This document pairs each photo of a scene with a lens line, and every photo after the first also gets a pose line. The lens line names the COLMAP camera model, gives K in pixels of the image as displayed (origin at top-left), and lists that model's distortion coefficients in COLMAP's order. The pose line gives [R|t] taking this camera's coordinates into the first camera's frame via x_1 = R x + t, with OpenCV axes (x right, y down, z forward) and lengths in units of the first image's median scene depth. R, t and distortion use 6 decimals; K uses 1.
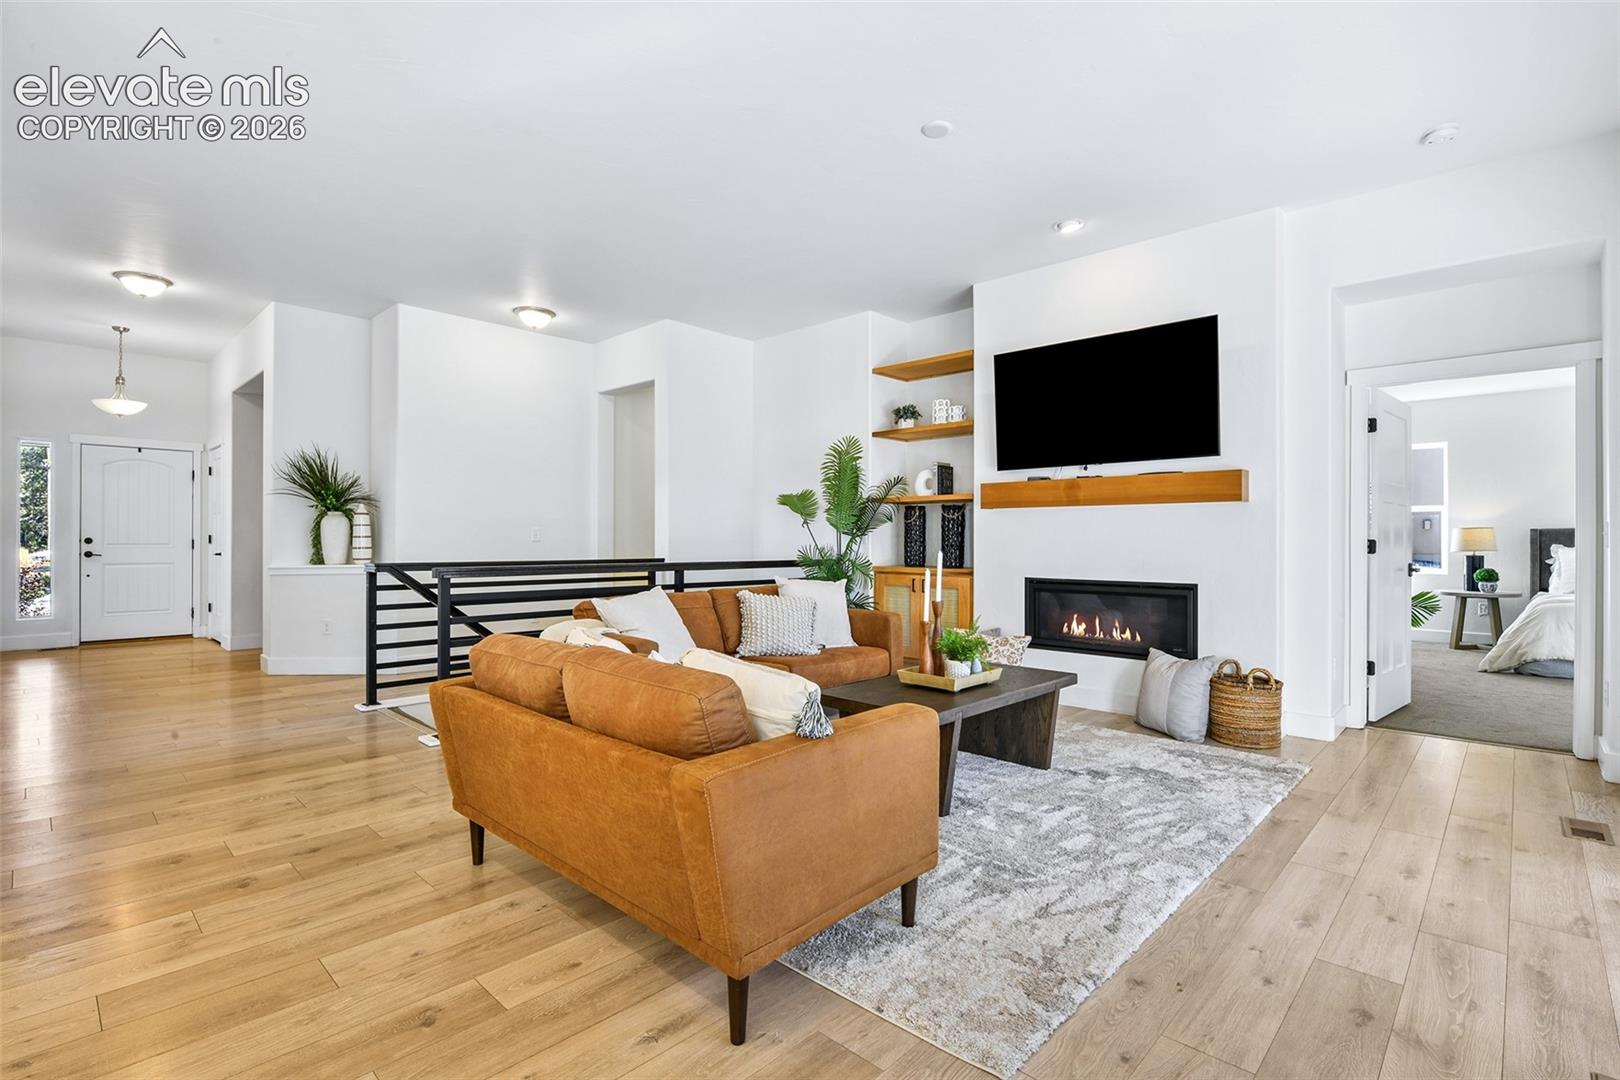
lens RADIAL K [[751.0, 0, 807.7], [0, 751.0, 545.6], [0, 0, 1]] dist [-0.007956, -0.002777]
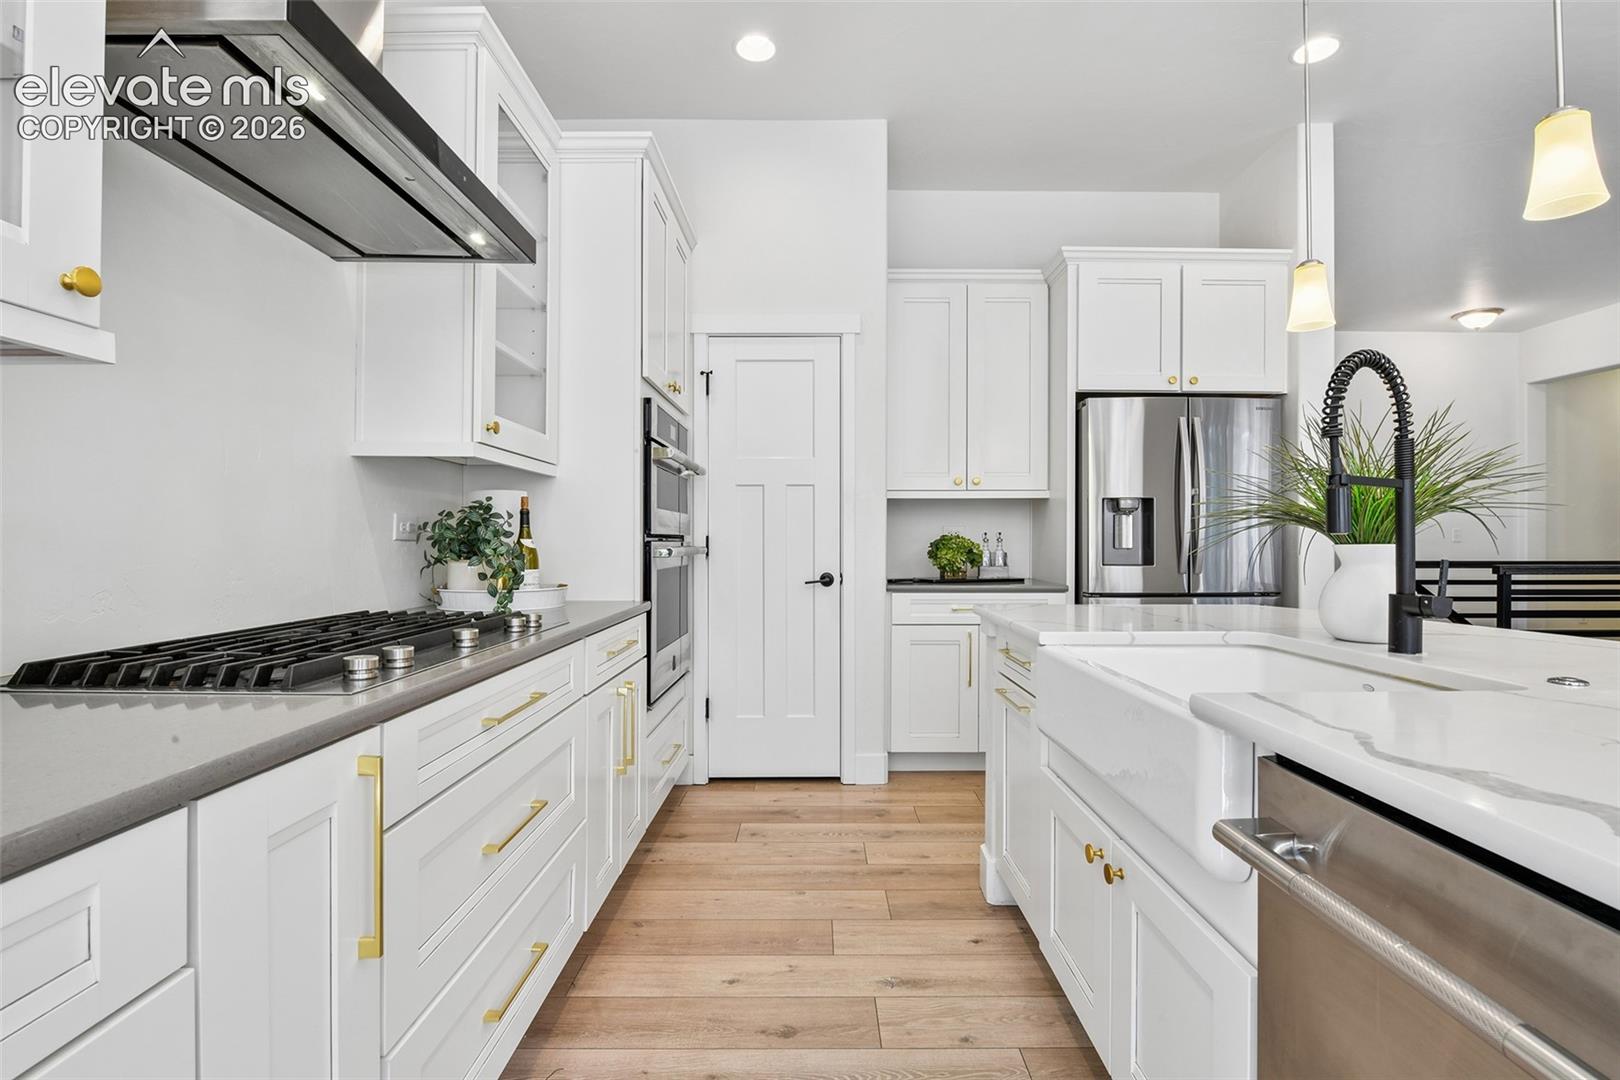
lens RADIAL K [[751.0, 0, 812.8], [0, 751.0, 545.9], [0, 0, 1]] dist [-0.007956, -0.002777]
pose [[0.685354, -0.000277, -0.728210, -0.307024], [-0.002077, 0.999995, -0.002336, 0.003601], [0.728207, 0.003114, 0.685350, -0.401027]]
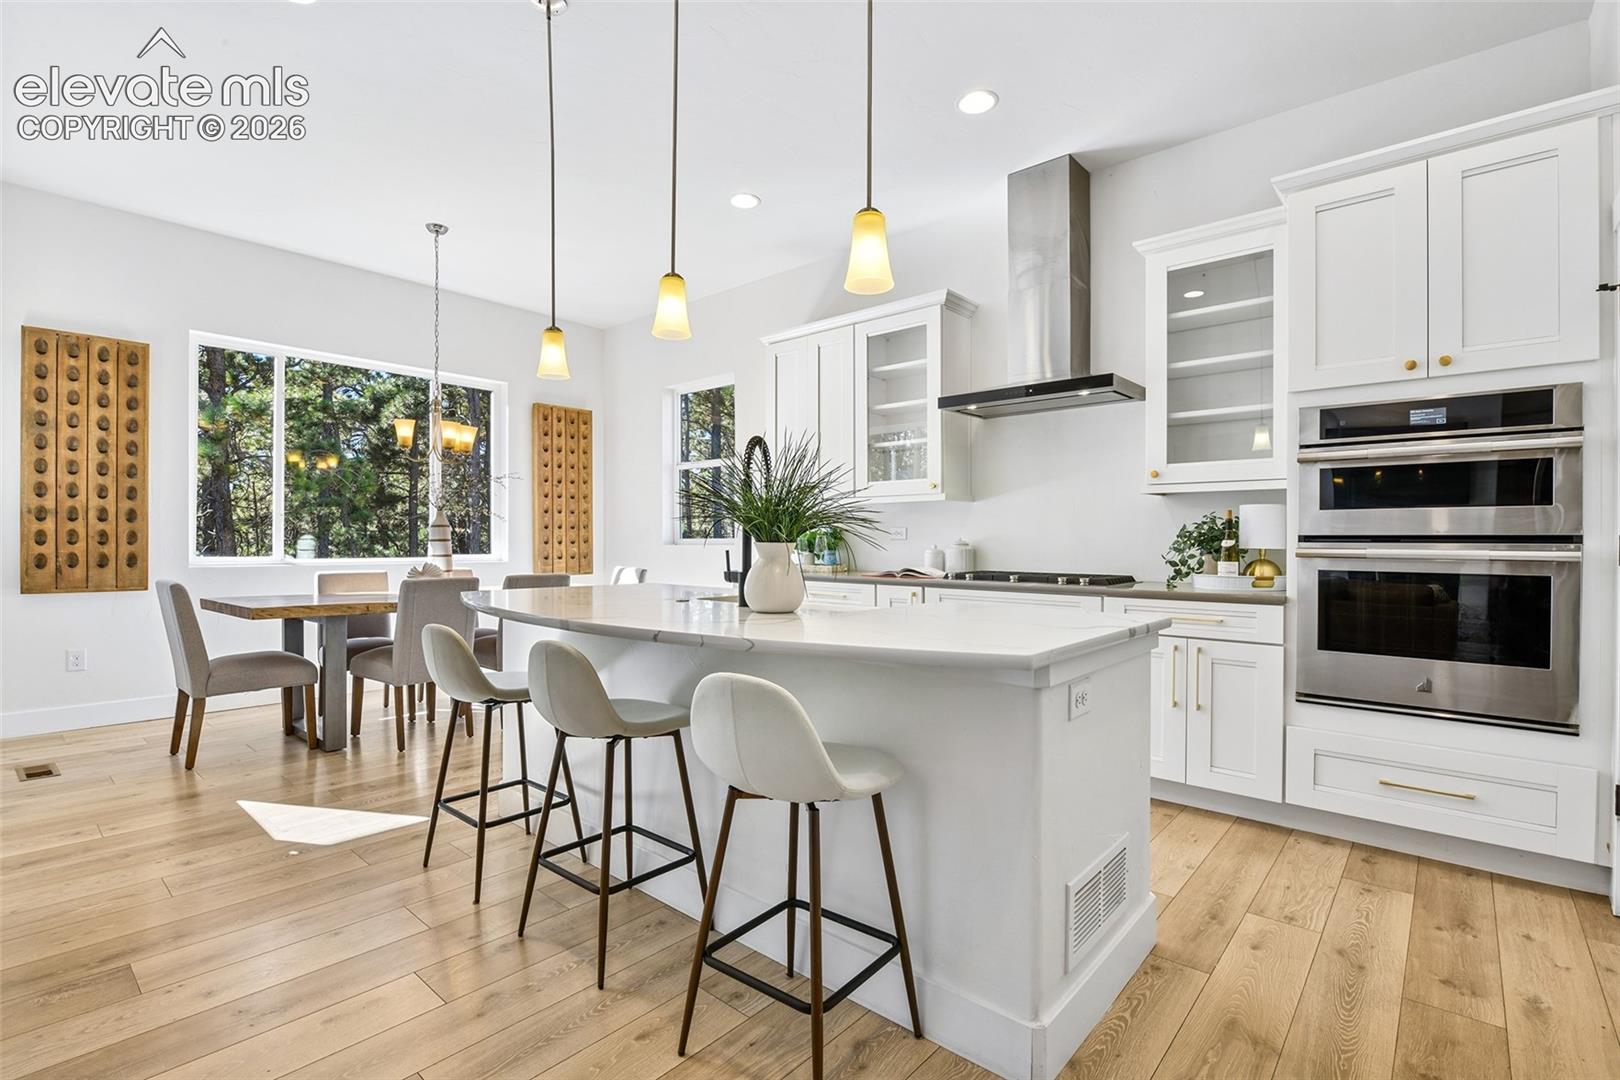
lens RADIAL K [[751.0, 0, 799.0], [0, 751.0, 536.7], [0, 0, 1]] dist [-0.007956, -0.002777]
pose [[-0.999256, -0.008038, -0.037730, -0.367506], [-0.008132, 0.999964, 0.002352, -0.002185], [0.037710, 0.002657, -0.999285, 0.383890]]
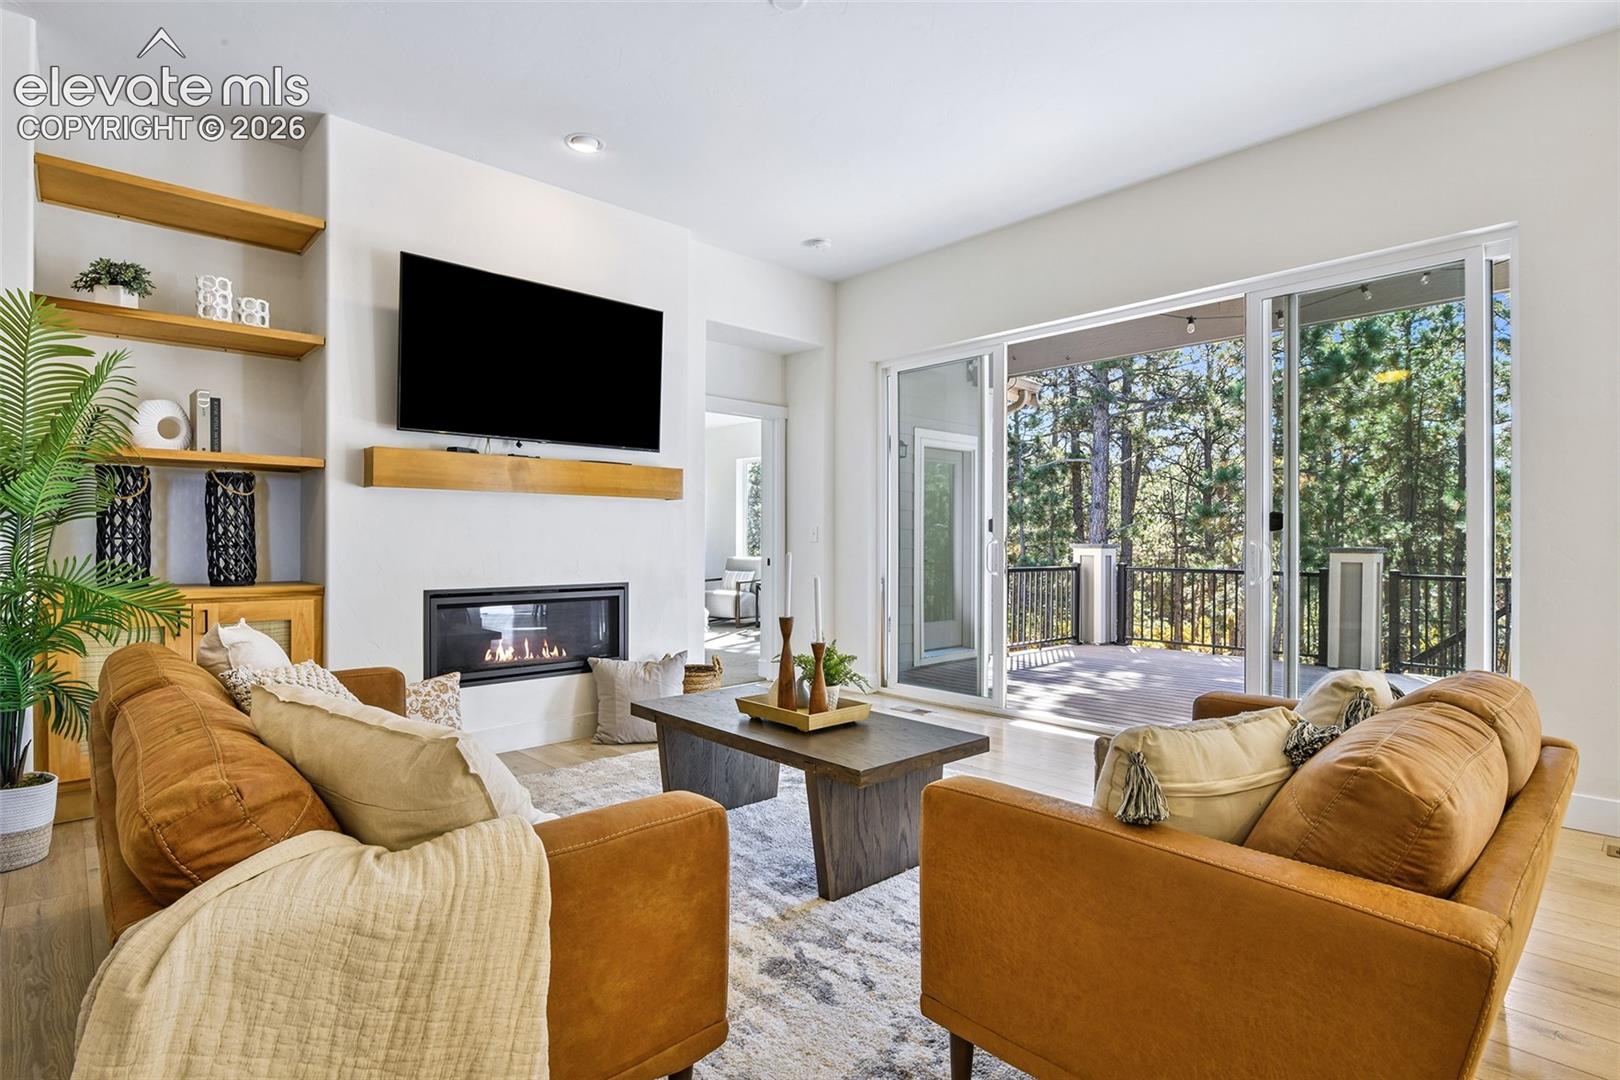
lens RADIAL K [[817.3, 0, 806.3], [0, 817.3, 531.0], [0, 0, 1]] dist [-0.000378, -0.000161]
pose [[0.066172, 0.007788, 0.997778, -0.440367], [0.005158, 0.999954, -0.008147, -0.004916], [-0.997795, 0.005686, 0.066129, 0.620267]]
